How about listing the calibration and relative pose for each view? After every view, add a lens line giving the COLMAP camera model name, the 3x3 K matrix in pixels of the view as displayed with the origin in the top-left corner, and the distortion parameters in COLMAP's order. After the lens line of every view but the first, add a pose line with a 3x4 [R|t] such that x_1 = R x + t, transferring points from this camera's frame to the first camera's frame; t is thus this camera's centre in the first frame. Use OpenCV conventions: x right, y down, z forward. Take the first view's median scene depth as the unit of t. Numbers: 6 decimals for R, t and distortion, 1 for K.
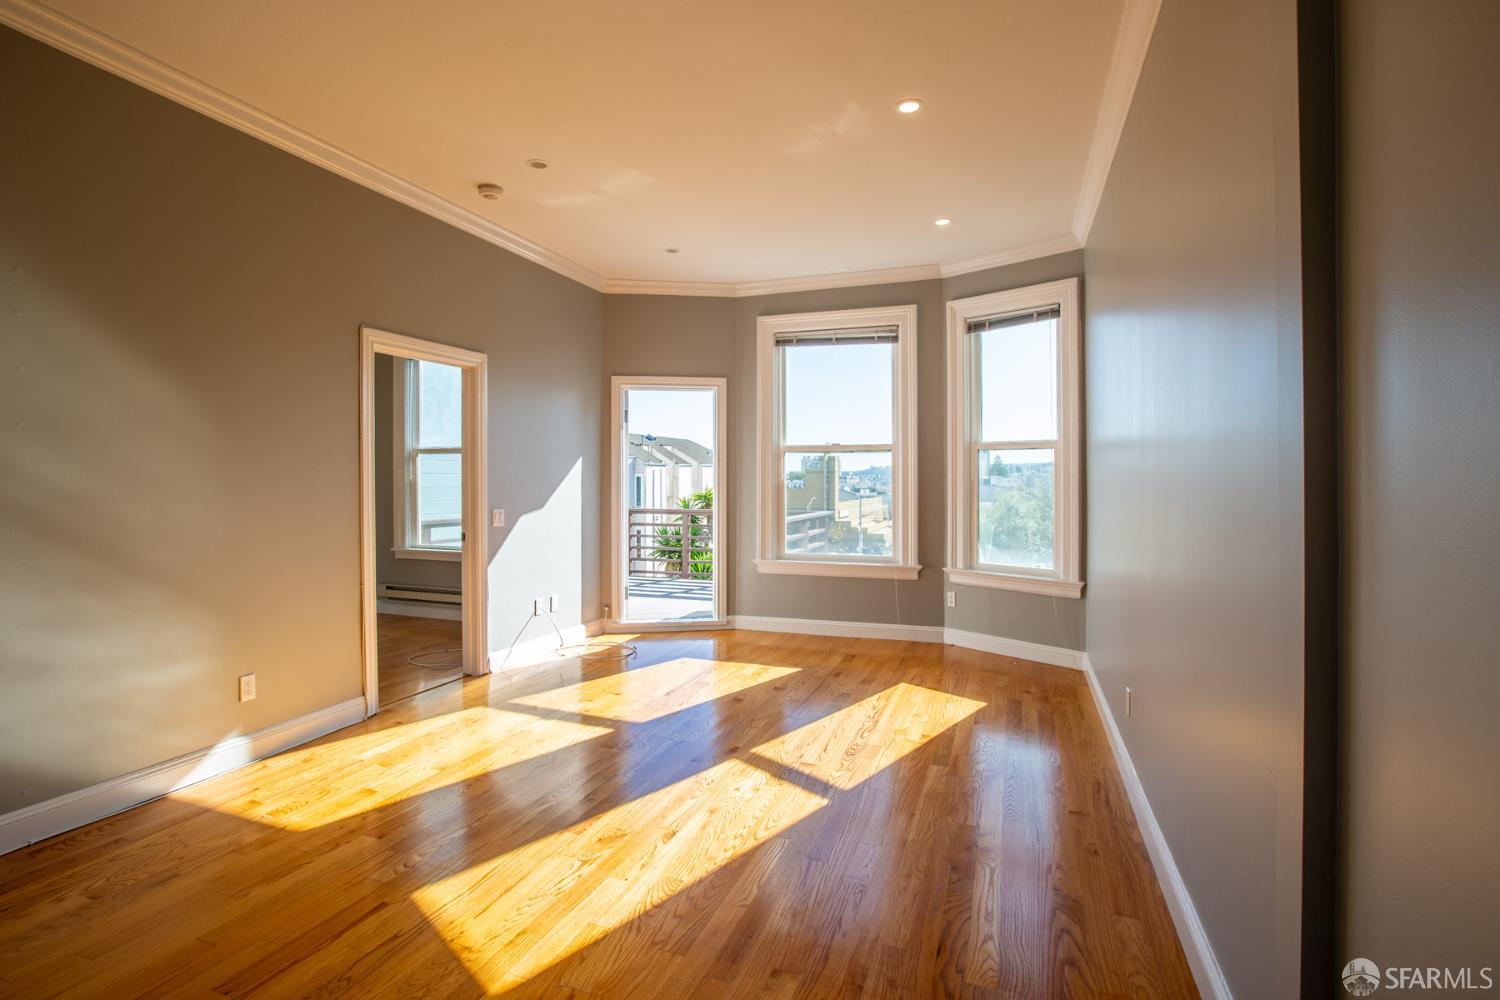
lens RADIAL K [[738.4, 0, 750.5], [0, 738.4, 486.2], [0, 0, 1]] dist [-0.063891, -0.000381]
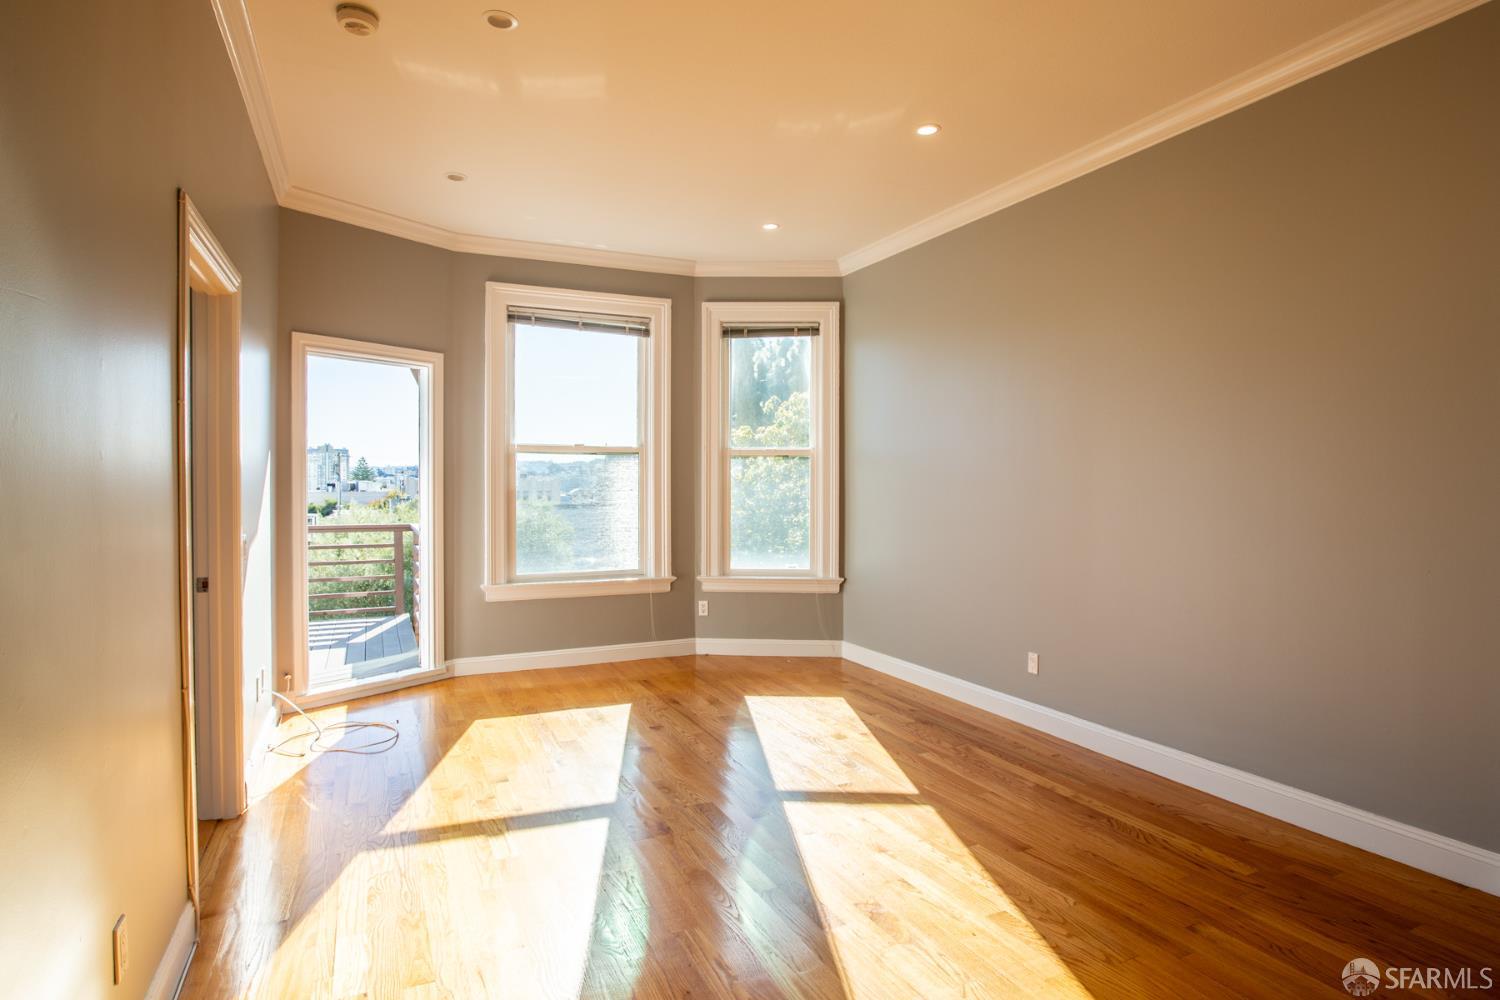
lens RADIAL K [[792.6, 0, 746.0], [0, 792.6, 498.5], [0, 0, 1]] dist [-0.051683, 0.003057]
pose [[0.704784, -0.010835, 0.709340, -0.431520], [0.004996, 0.999934, 0.010310, -0.002412], [-0.709405, -0.003722, 0.704792, 0.217509]]
